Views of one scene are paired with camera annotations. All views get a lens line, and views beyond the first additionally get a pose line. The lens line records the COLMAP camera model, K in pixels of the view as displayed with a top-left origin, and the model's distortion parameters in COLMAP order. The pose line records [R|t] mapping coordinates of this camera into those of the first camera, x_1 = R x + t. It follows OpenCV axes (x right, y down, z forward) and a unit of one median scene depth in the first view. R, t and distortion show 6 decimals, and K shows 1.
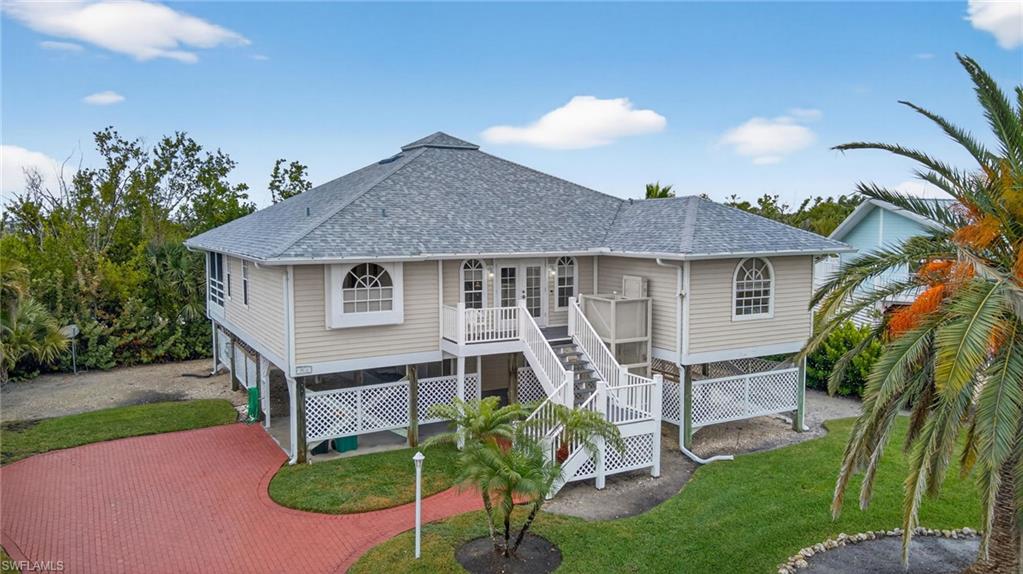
lens RADIAL K [[731.9, 0, 517.3], [0, 731.9, 296.8], [0, 0, 1]] dist [0.179544, -0.334266]
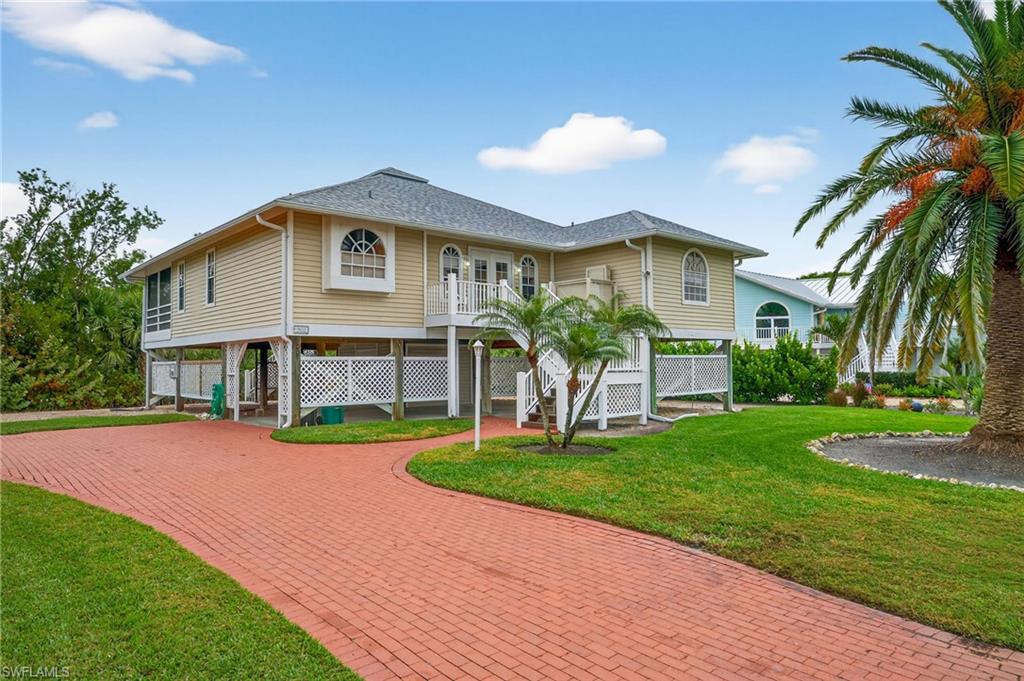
lens RADIAL K [[644.2, 0, 512.0], [0, 644.2, 340.5], [0, 0, 1]] dist [-0.005015, 0.000171]
pose [[0.976413, -0.000546, 0.215911, -0.182858], [0.028762, 0.991413, -0.127564, 0.211074], [-0.213987, 0.130765, 0.968044, 0.109177]]
